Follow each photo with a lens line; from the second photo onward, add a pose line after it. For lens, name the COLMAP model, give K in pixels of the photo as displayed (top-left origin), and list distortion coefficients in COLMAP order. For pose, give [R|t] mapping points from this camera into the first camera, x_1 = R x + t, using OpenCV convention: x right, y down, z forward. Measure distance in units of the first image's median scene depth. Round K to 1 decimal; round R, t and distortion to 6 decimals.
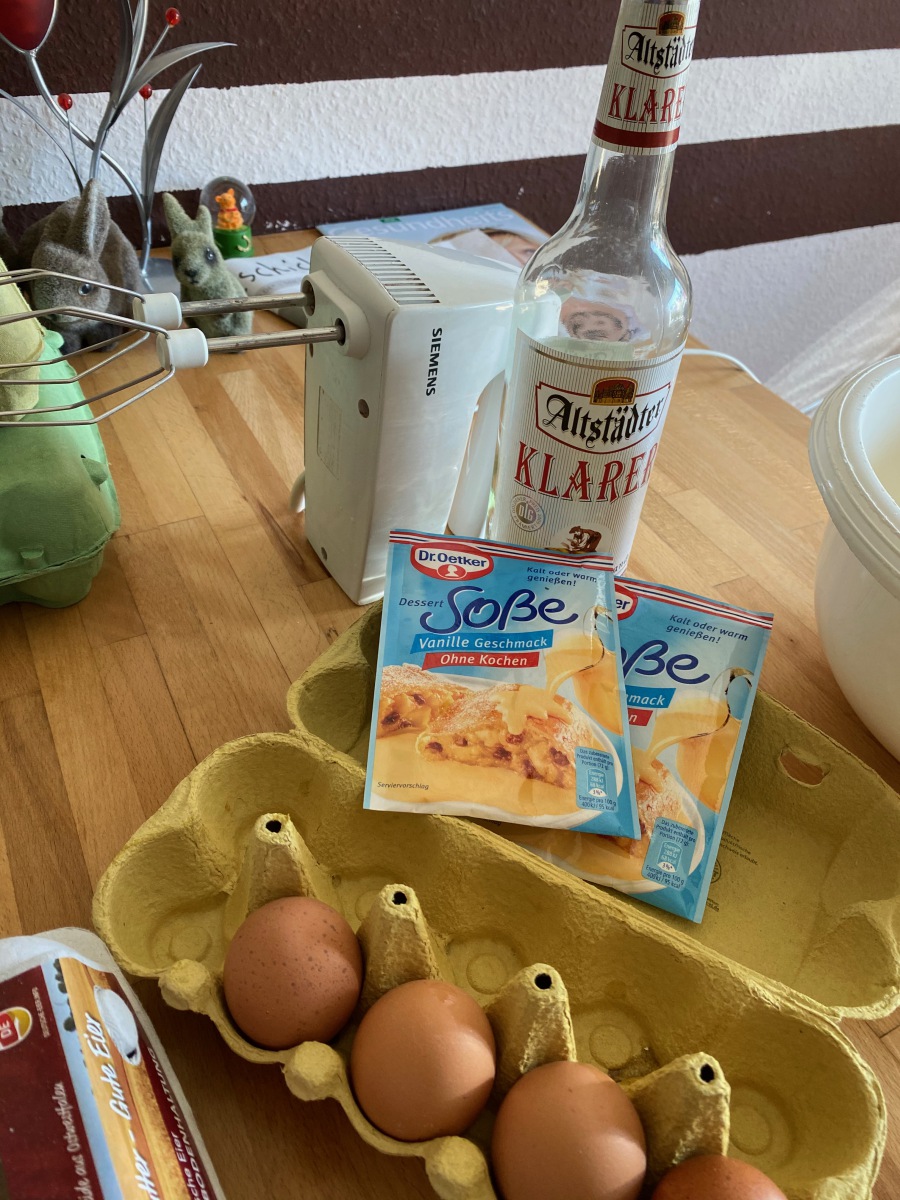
lens RADIAL K [[909.9, 0, 443.5], [0, 909.9, 598.5], [0, 0, 1]] dist [0.013405, -0.022897]
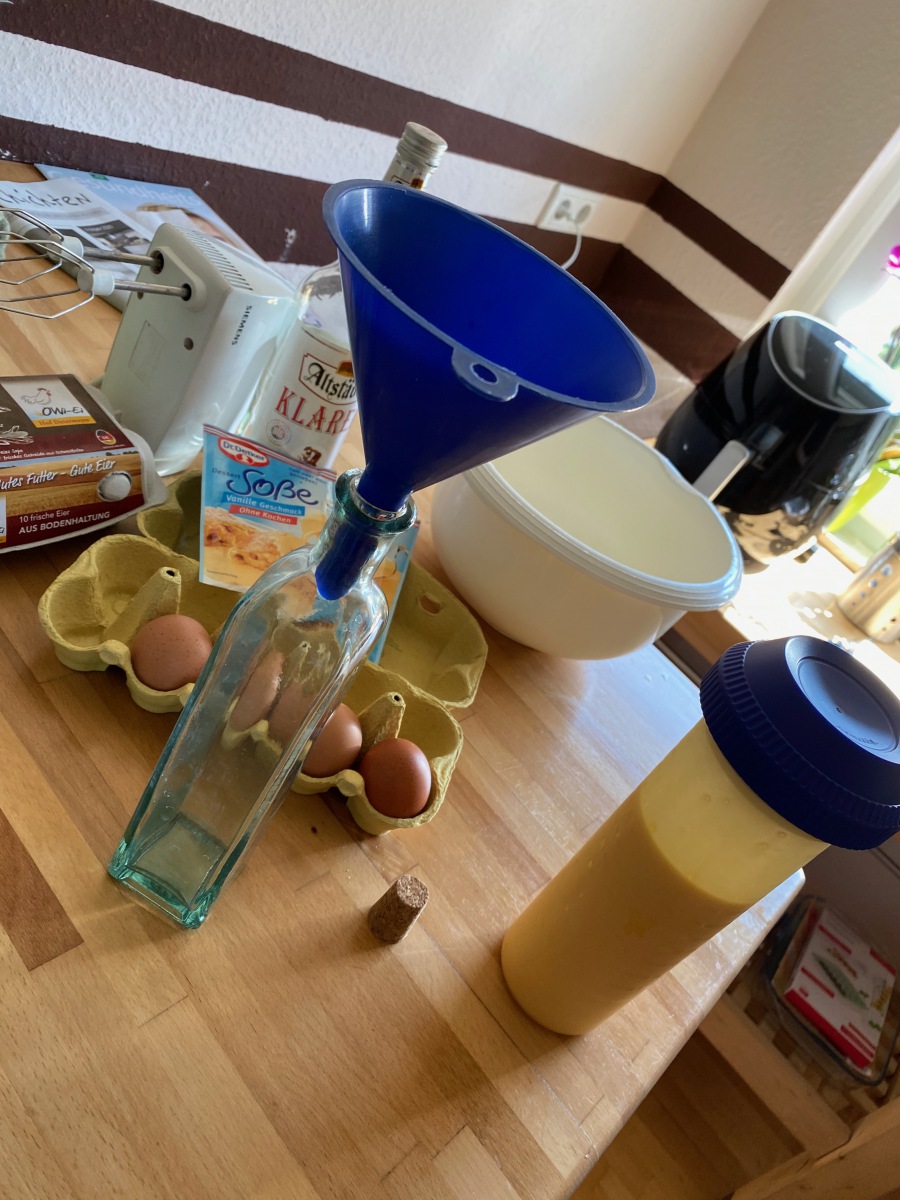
lens RADIAL K [[909.9, 0, 456.0], [0, 909.9, 588.3], [0, 0, 1]] dist [0.013405, -0.022897]
pose [[0.864023, 0.095306, 0.494349, -0.429222], [-0.100584, 0.994800, -0.015987, 0.182758], [-0.493302, -0.035910, 0.869117, -0.575942]]
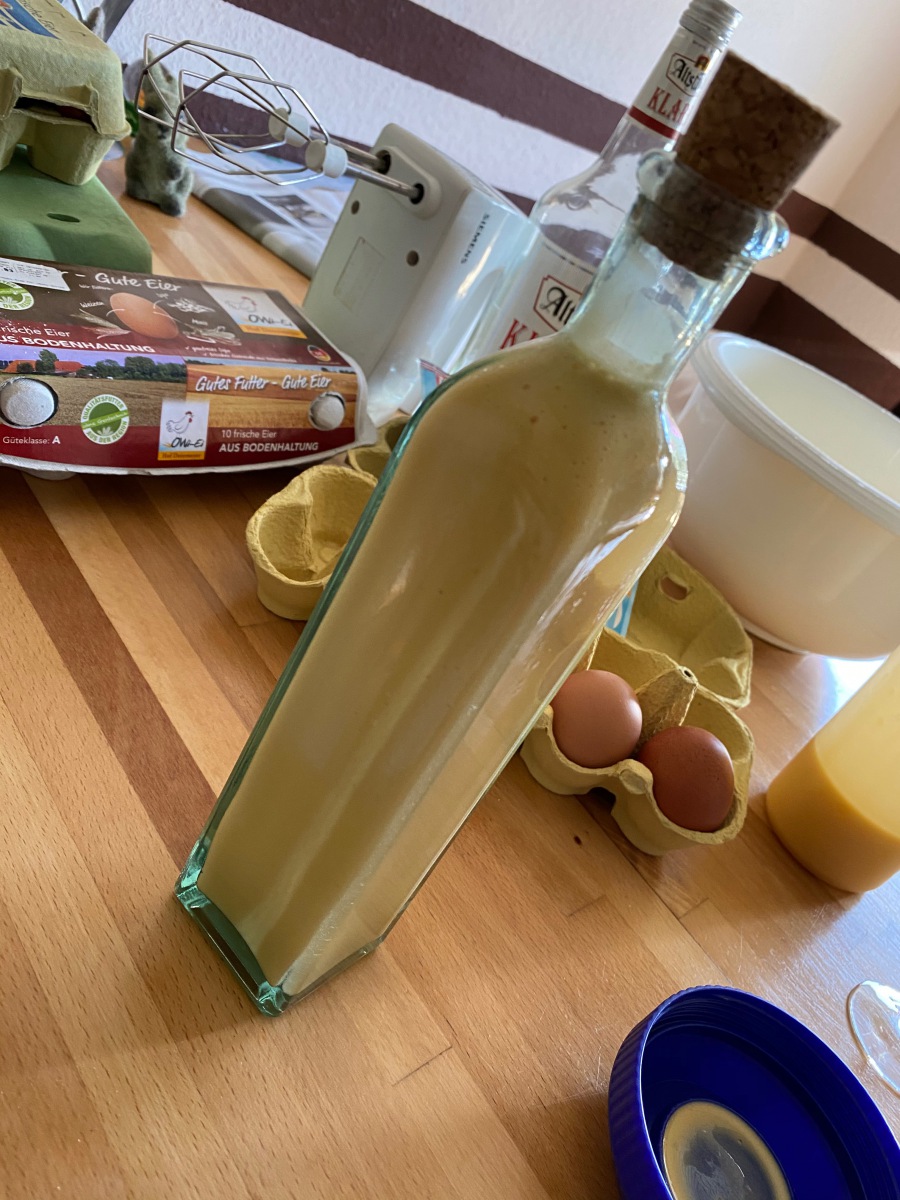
lens RADIAL K [[909.9, 0, 451.9], [0, 909.9, 601.6], [0, 0, 1]] dist [0.013405, -0.022897]
pose [[0.902176, 0.164298, 0.398855, -0.485776], [-0.146537, 0.986369, -0.074855, 0.367903], [-0.405717, 0.009085, 0.913954, -0.197823]]
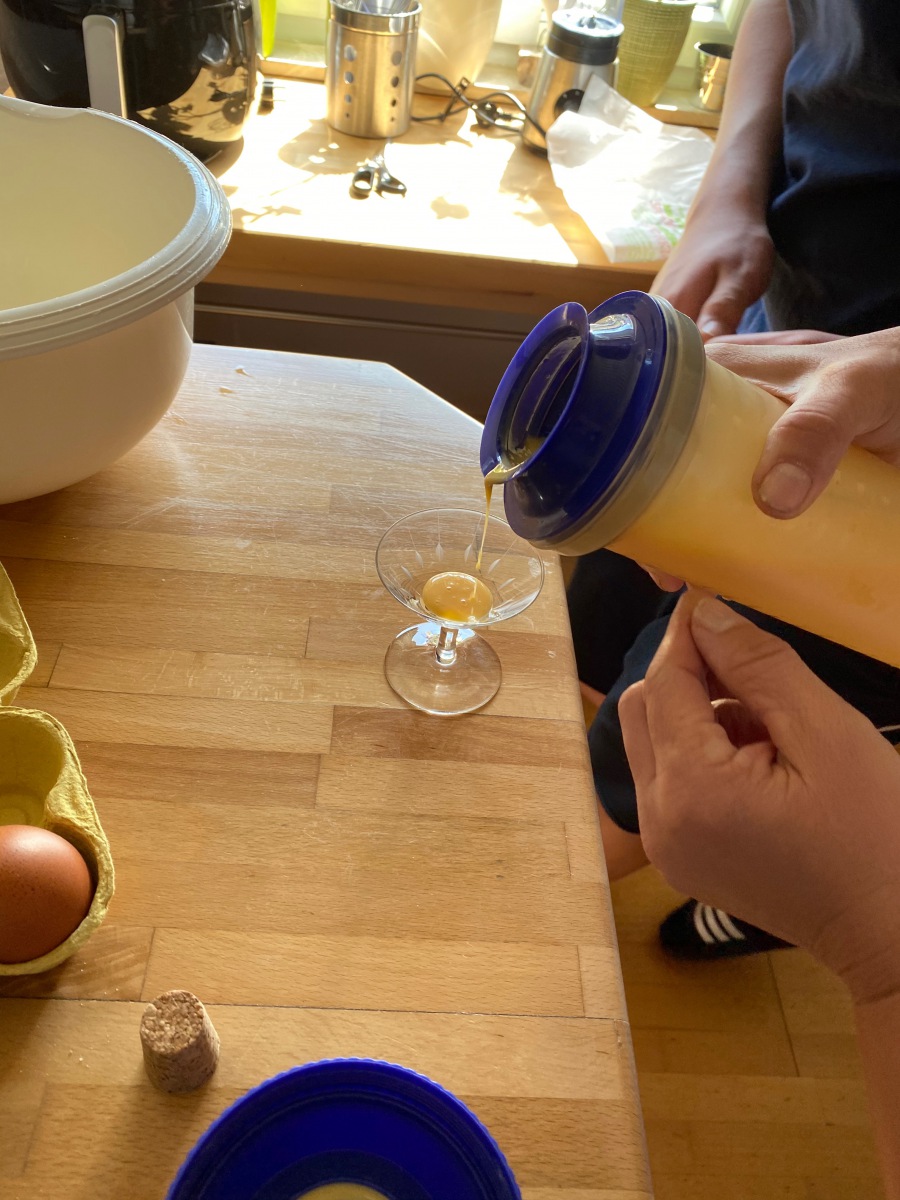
lens RADIAL K [[909.9, 0, 411.2], [0, 909.9, 588.4], [0, 0, 1]] dist [0.013405, -0.022897]
pose [[0.461008, -0.647191, 0.607137, 0.036077], [0.542585, 0.746963, 0.384248, 0.147666], [-0.702191, 0.152282, 0.695513, -0.176778]]
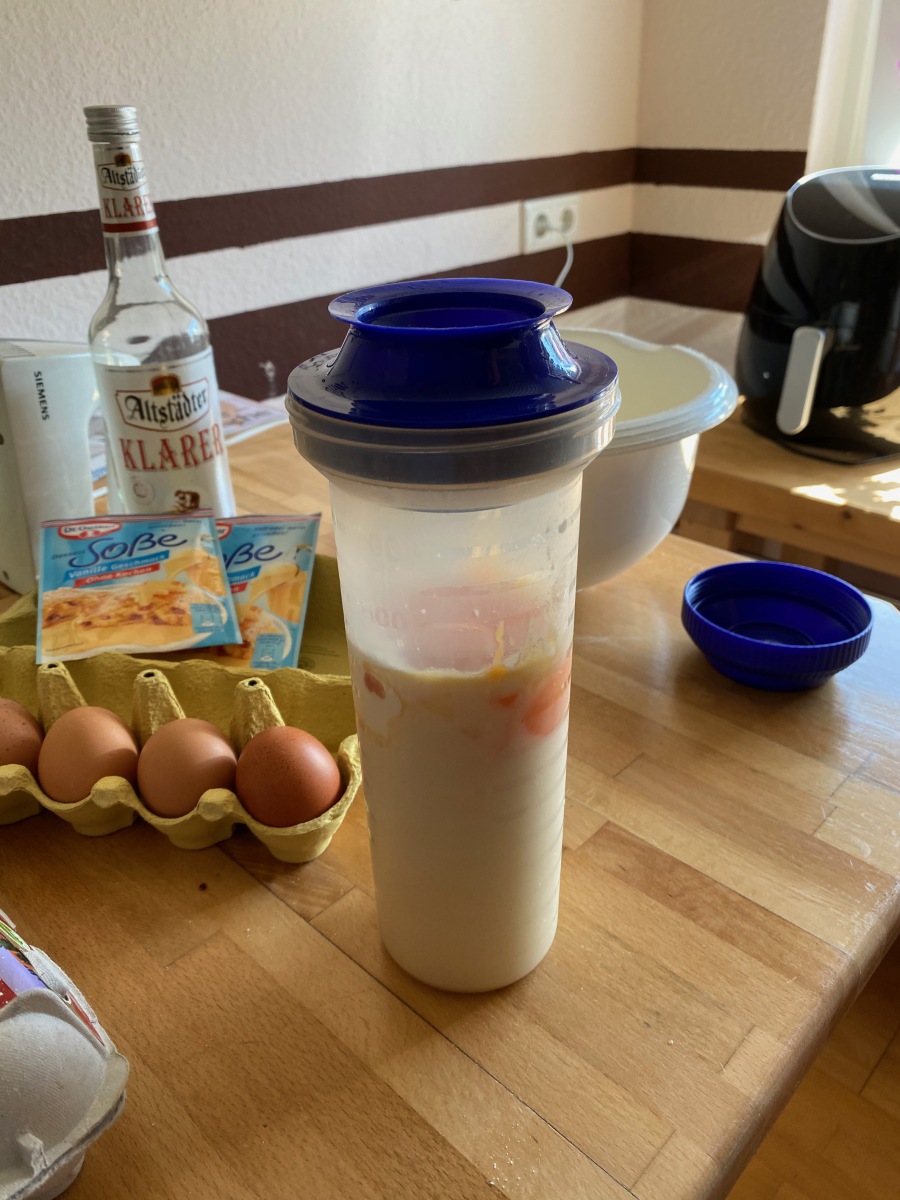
lens RADIAL K [[909.9, 0, 443.3], [0, 909.9, 591.9], [0, 0, 1]] dist [0.013405, -0.022897]
pose [[0.938881, -0.238713, 0.248028, 0.155550], [0.288585, 0.938605, -0.189050, 0.492583], [-0.187671, 0.249073, 0.950127, -0.419993]]
